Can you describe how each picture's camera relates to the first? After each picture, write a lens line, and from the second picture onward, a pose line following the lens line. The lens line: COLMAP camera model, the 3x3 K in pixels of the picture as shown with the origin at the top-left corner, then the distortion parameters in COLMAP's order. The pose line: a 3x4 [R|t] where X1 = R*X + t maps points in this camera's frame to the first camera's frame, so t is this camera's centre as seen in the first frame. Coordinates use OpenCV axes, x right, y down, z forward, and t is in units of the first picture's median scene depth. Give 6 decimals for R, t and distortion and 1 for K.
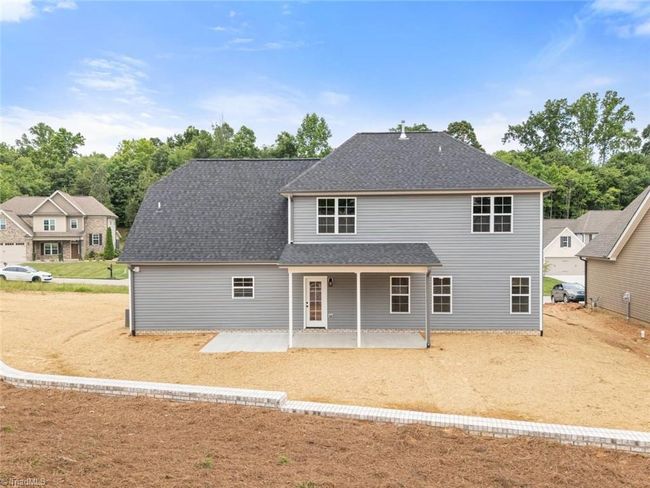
lens RADIAL K [[456.7, 0, 325.0], [0, 456.7, 244.0], [0, 0, 1]] dist [0.006574, 0.001583]
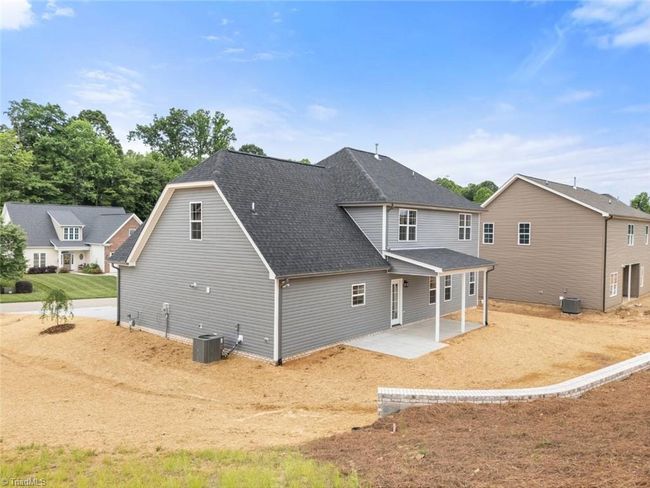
lens RADIAL K [[456.7, 0, 325.0], [0, 456.7, 244.0], [0, 0, 1]] dist [0.006574, 0.001583]
pose [[0.644295, -0.004903, 0.764761, -0.789612], [0.001680, 0.999986, 0.004996, -0.017141], [-0.764775, -0.001934, 0.644295, 0.325858]]
